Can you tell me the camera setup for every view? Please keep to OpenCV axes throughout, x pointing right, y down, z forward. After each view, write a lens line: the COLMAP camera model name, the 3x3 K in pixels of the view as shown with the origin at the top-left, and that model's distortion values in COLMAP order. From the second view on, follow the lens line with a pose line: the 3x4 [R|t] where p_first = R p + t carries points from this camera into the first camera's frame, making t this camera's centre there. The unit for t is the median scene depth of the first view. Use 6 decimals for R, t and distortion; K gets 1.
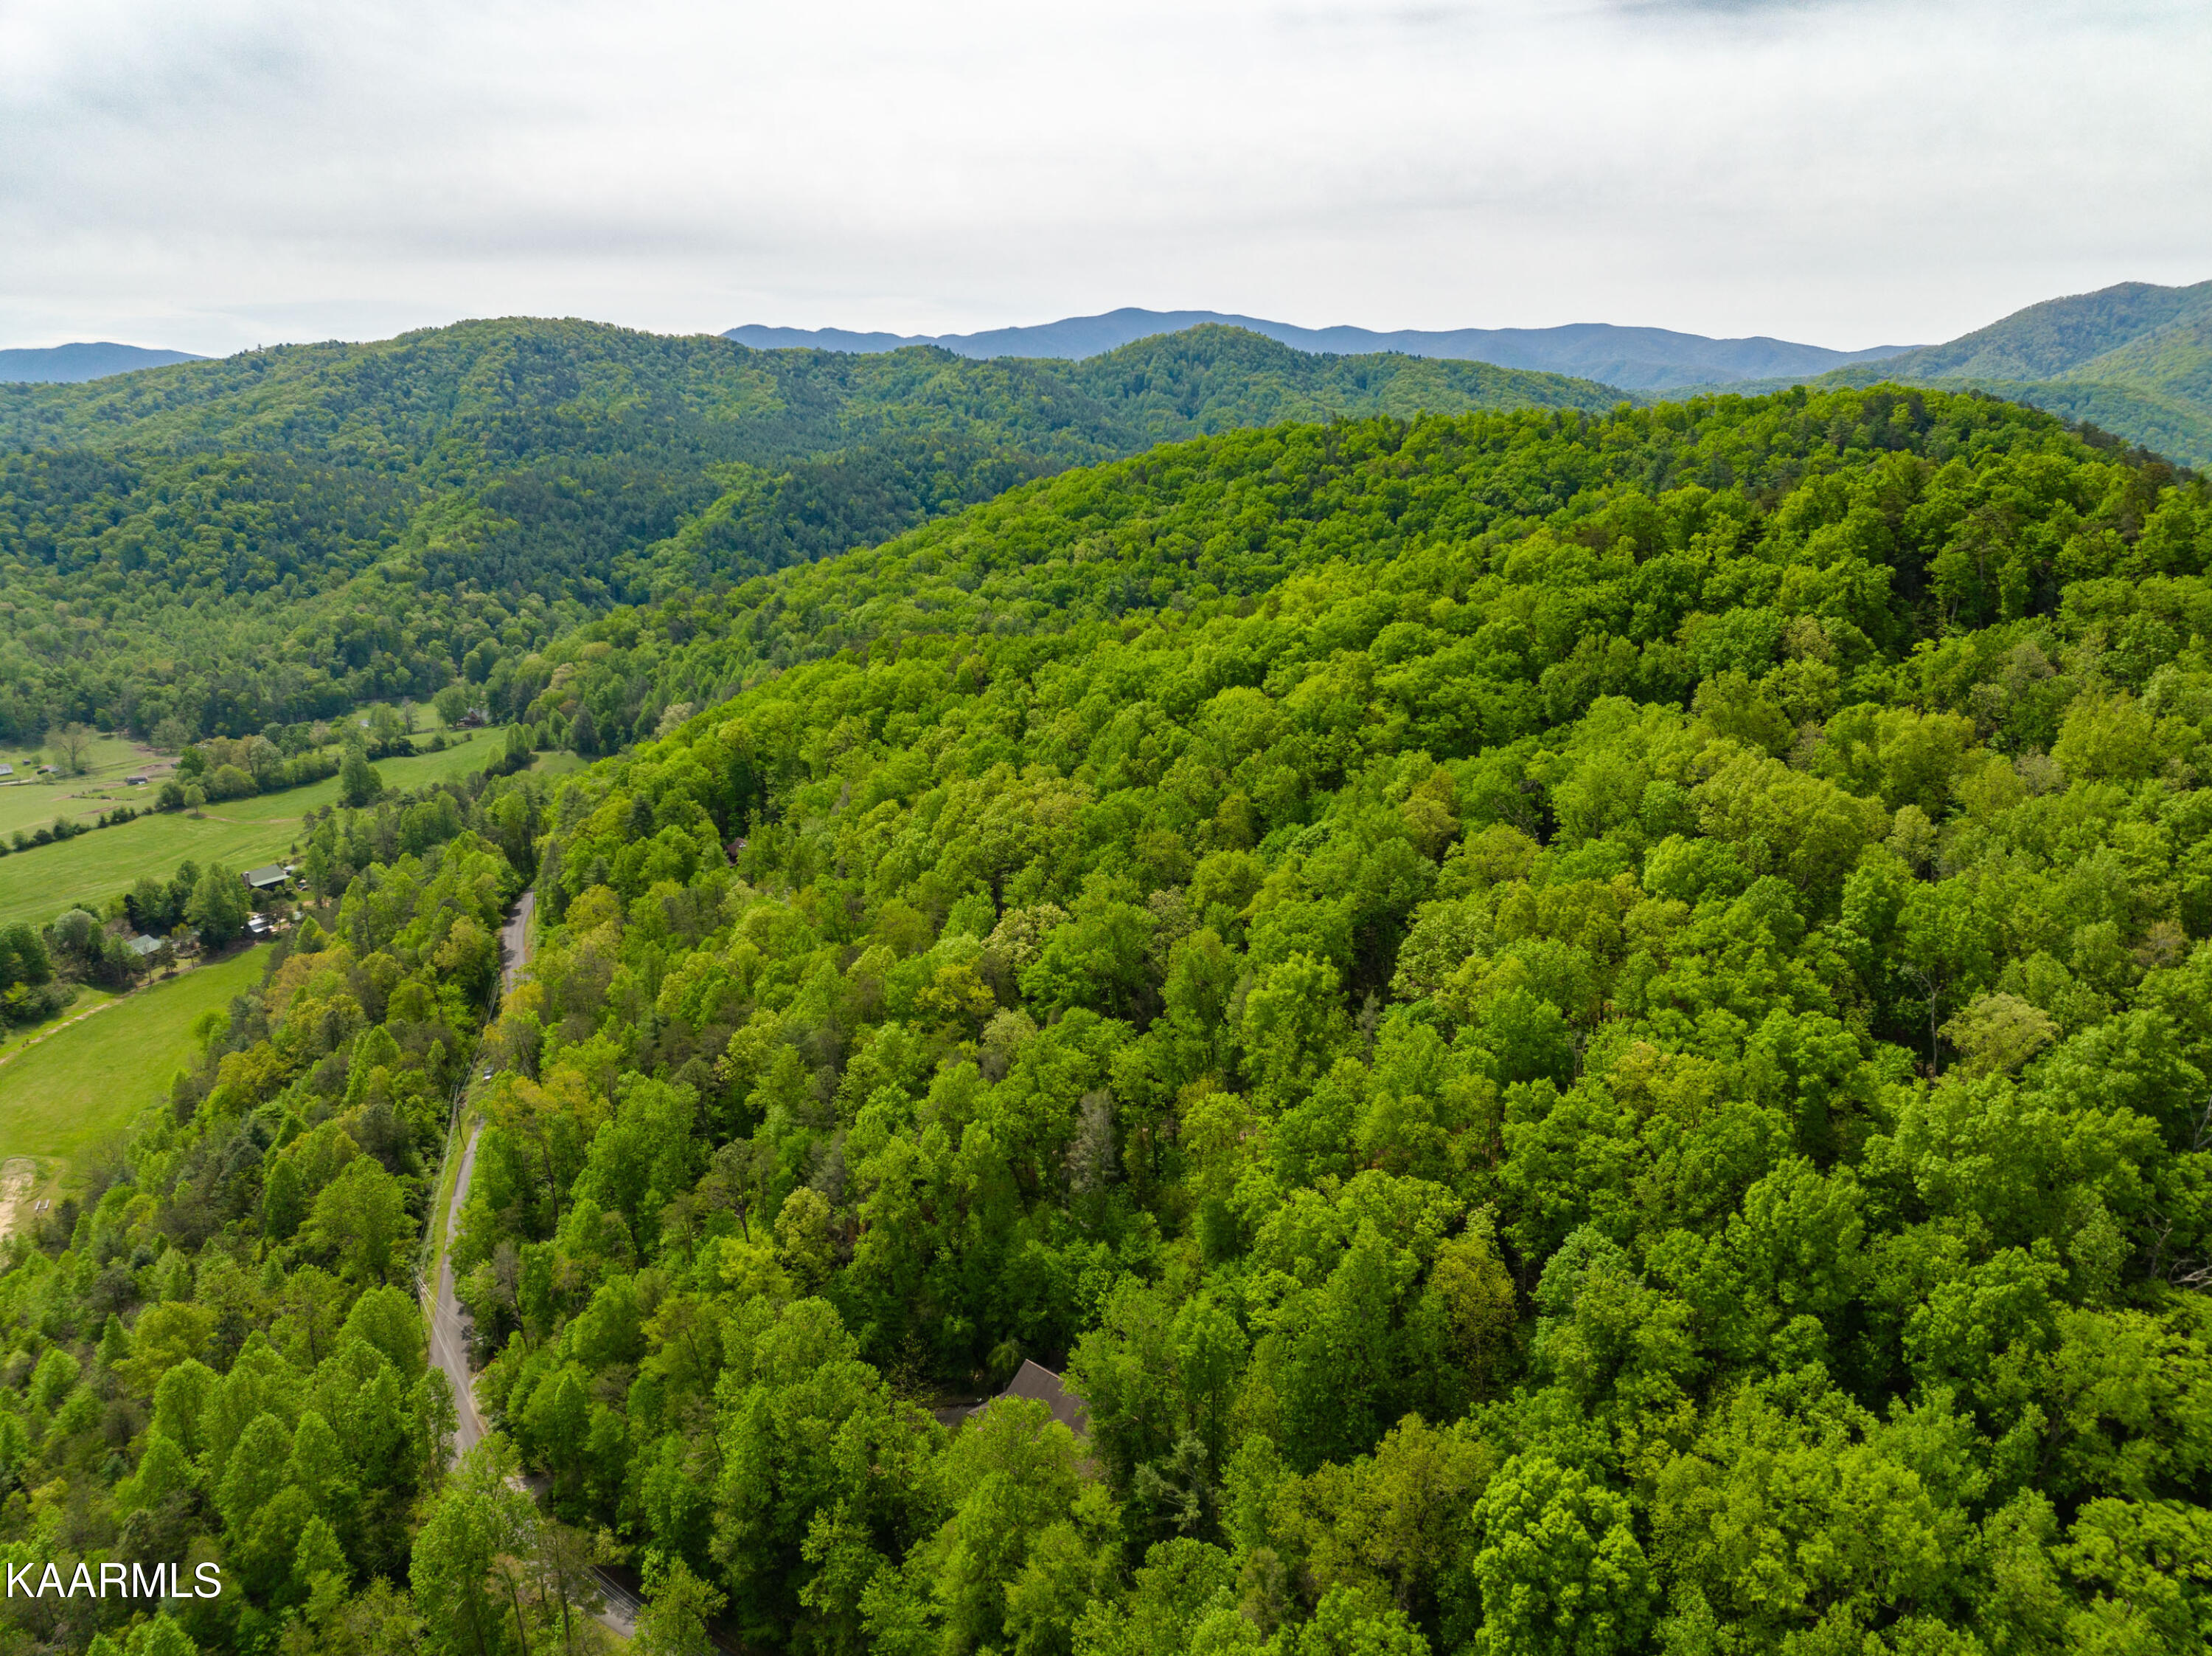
lens RADIAL K [[1552.5, 0, 1106.0], [0, 1552.5, 828.0], [0, 0, 1]] dist [-0.082055, 0.056111]
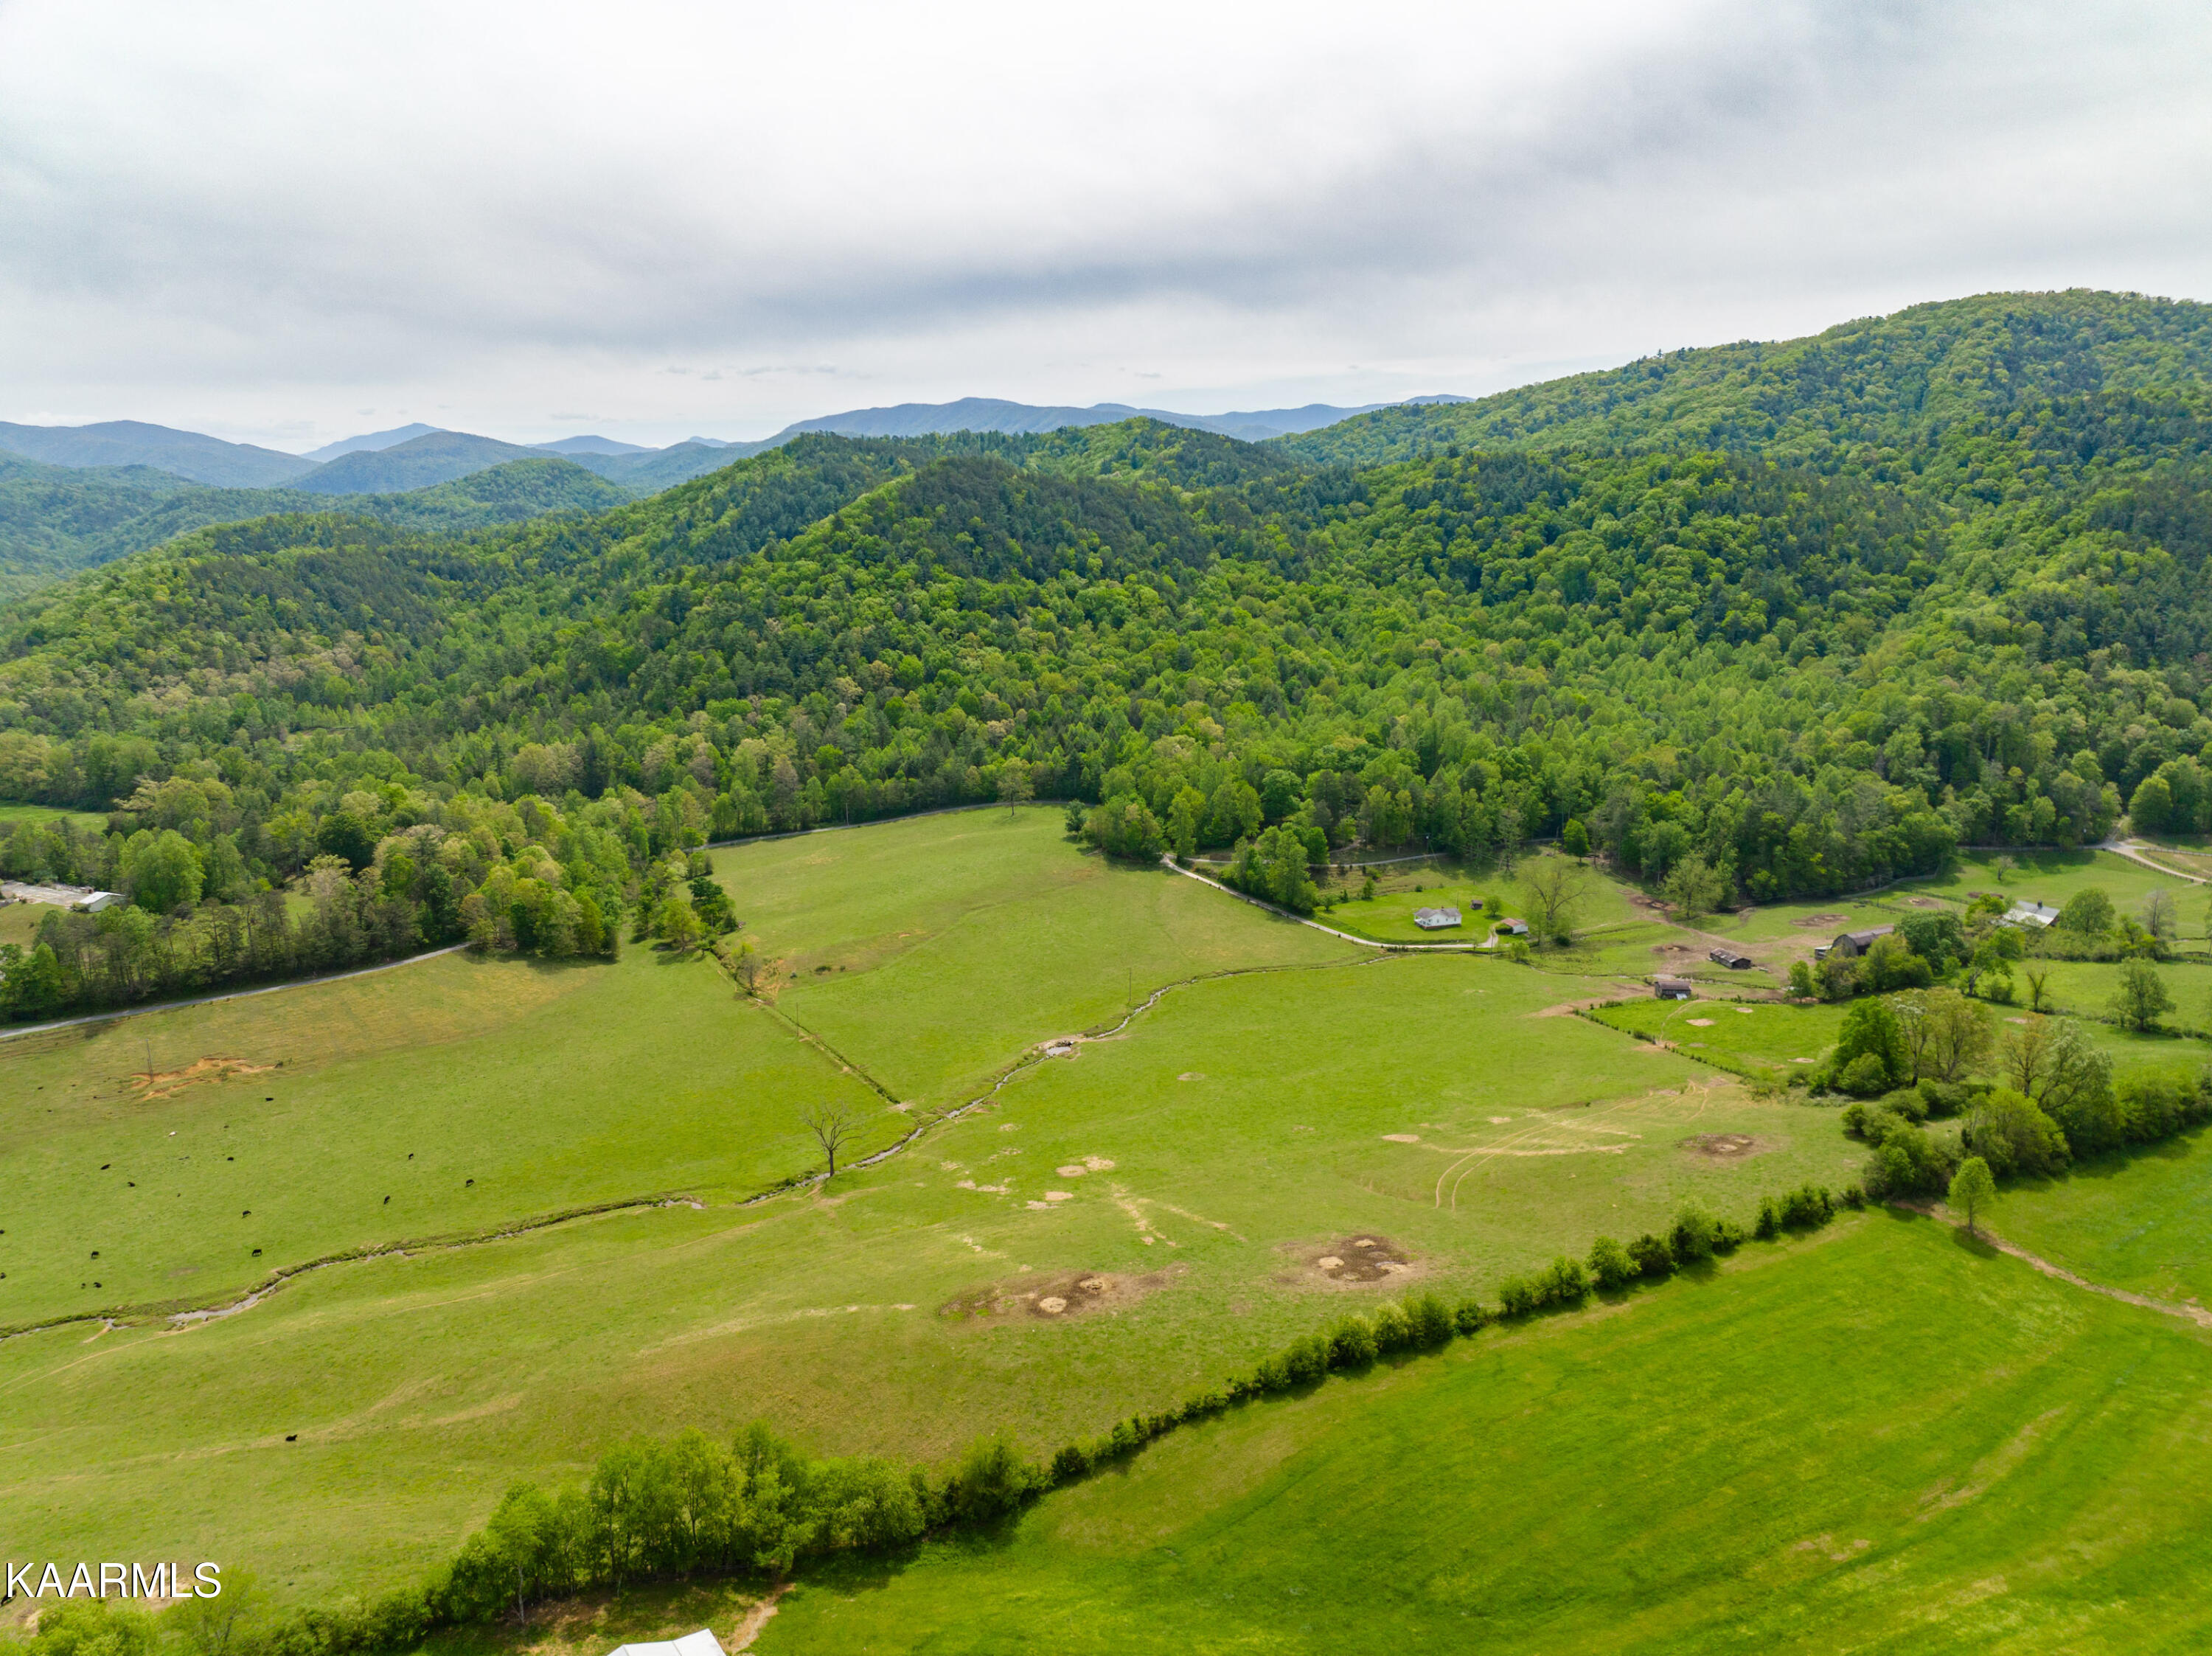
lens RADIAL K [[1565.3, 0, 1106.0], [0, 1565.3, 828.0], [0, 0, 1]] dist [-0.033009, -0.001942]
pose [[0.718670, 0.131541, -0.682796, -0.256013], [-0.151988, 0.987916, 0.030349, -0.047007], [0.678538, 0.081966, 0.729978, 0.277964]]
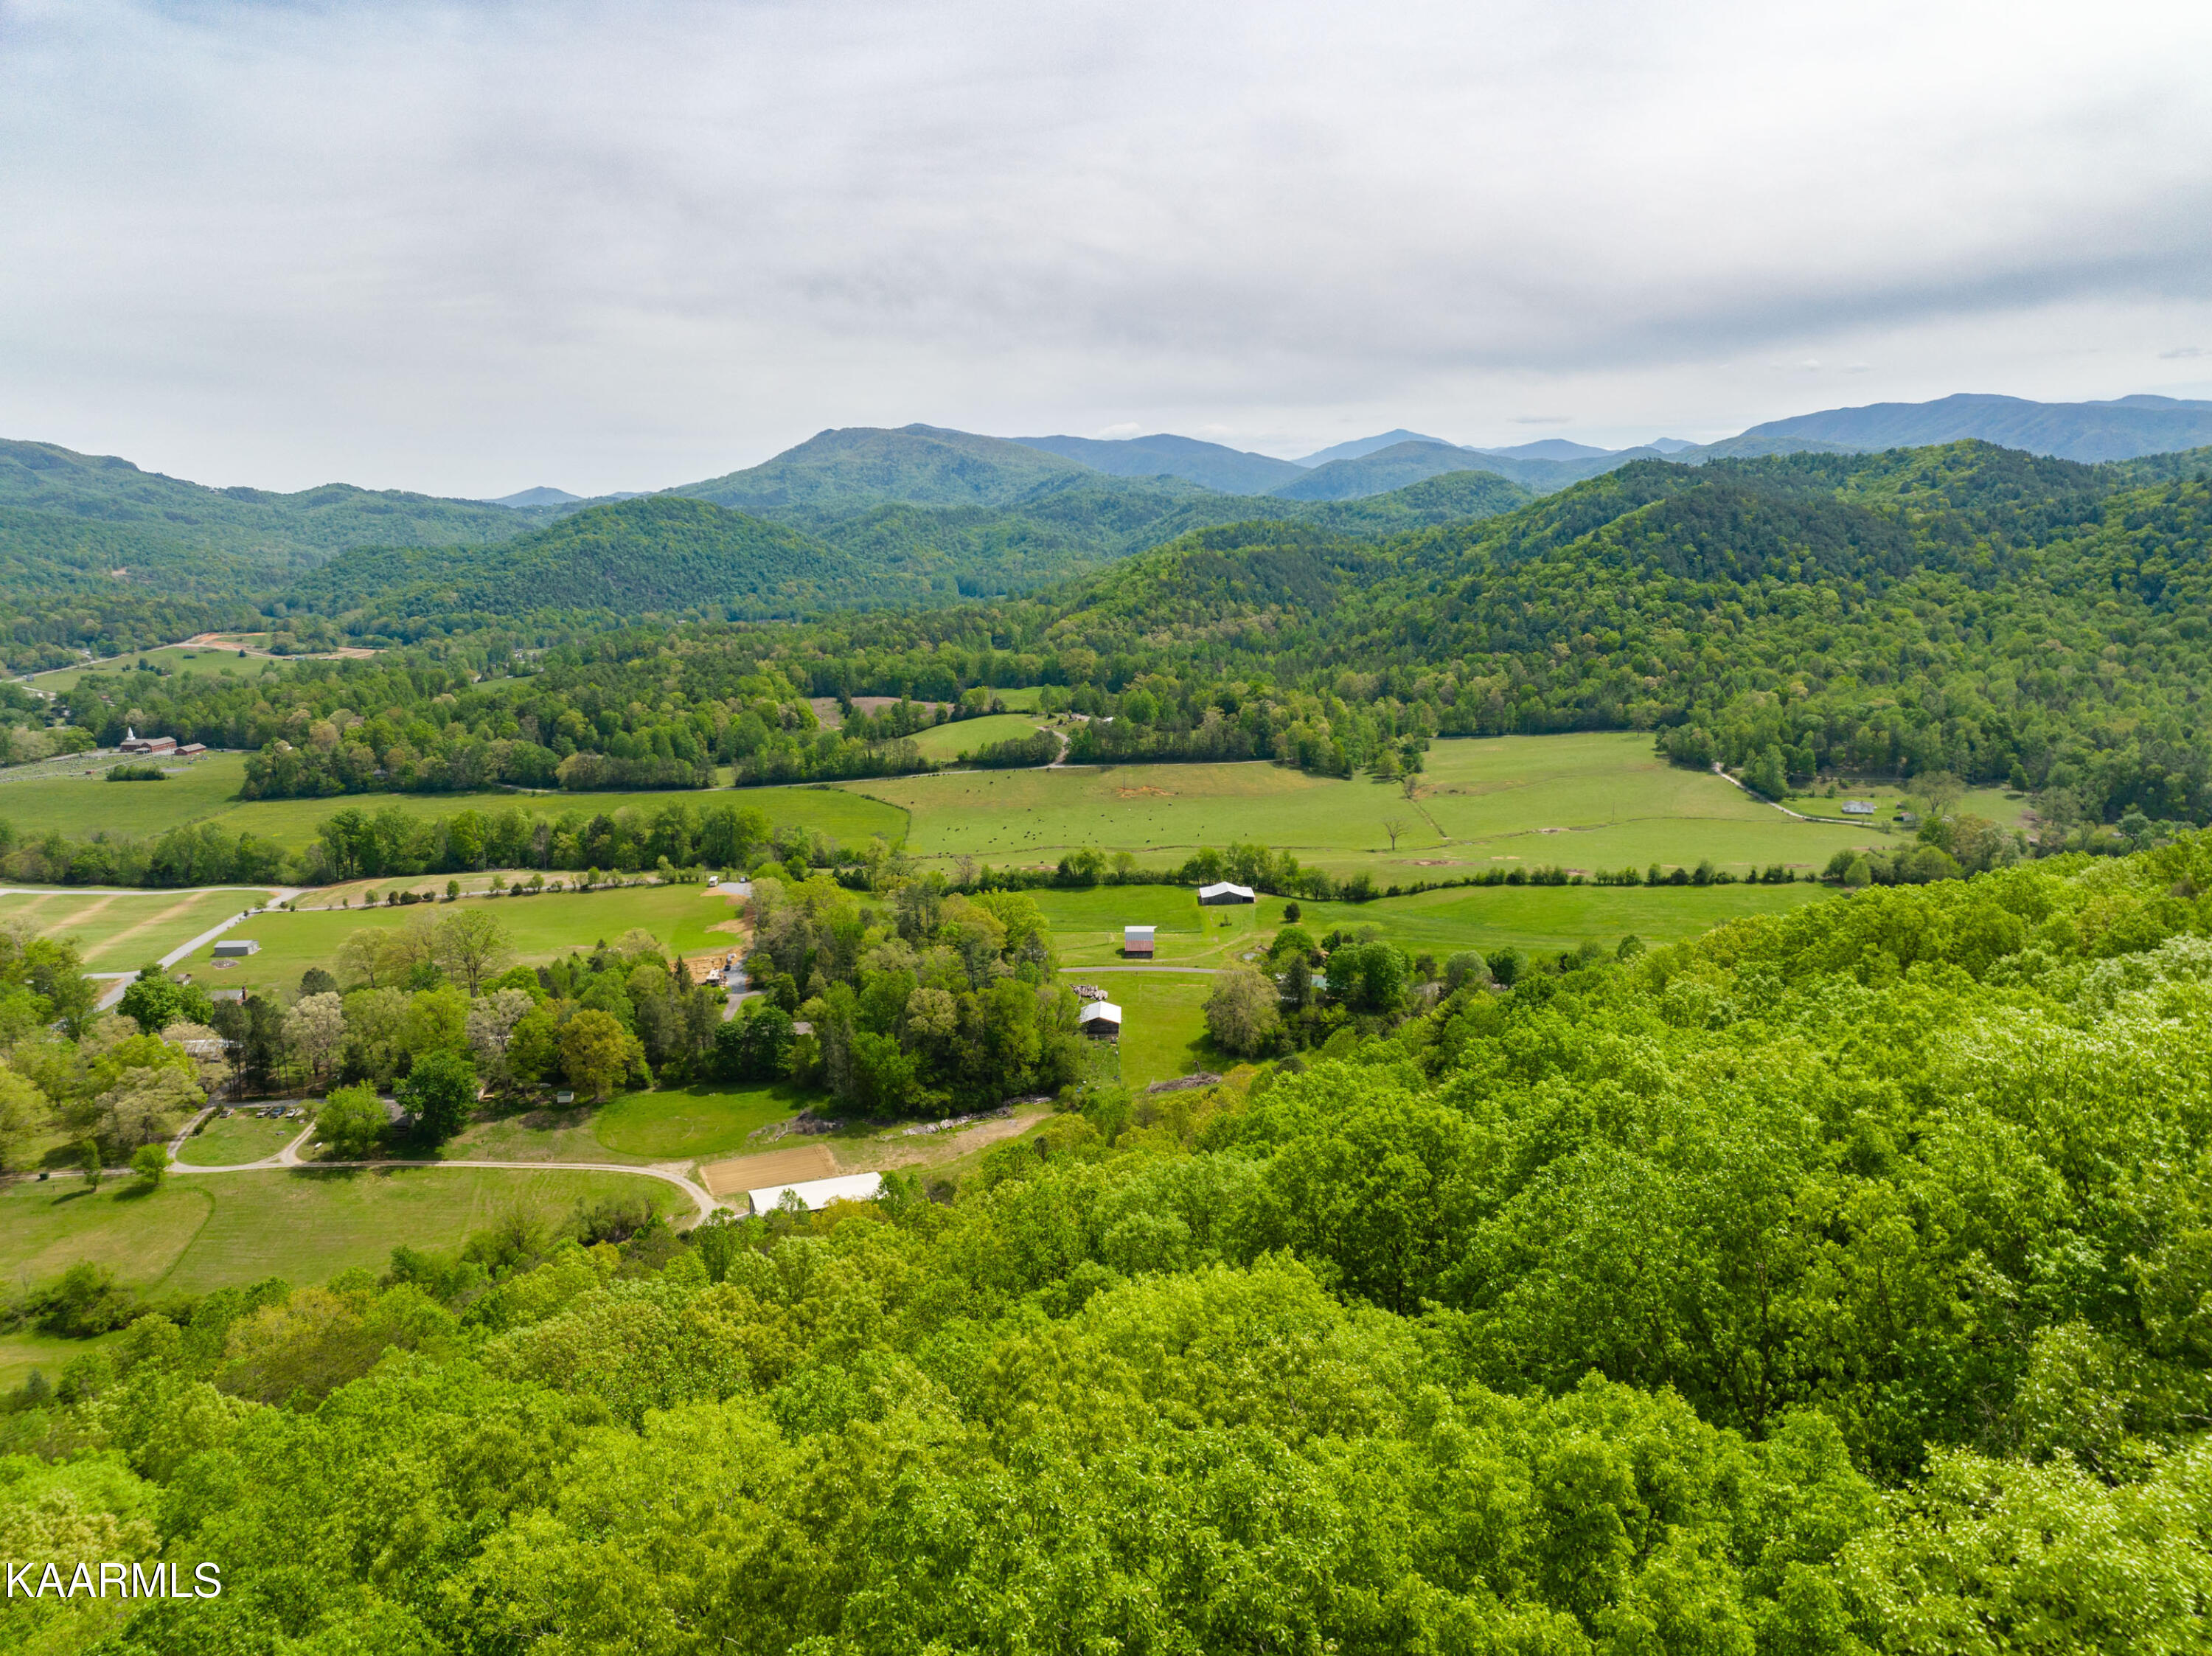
lens RADIAL K [[1552.3, 0, 1106.0], [0, 1552.3, 828.0], [0, 0, 1]] dist [-0.041709, -0.004915]
pose [[0.211716, 0.188010, -0.959077, 0.052794], [-0.218081, 0.965668, 0.141161, -0.037355], [0.952690, 0.179270, 0.245448, 0.207184]]
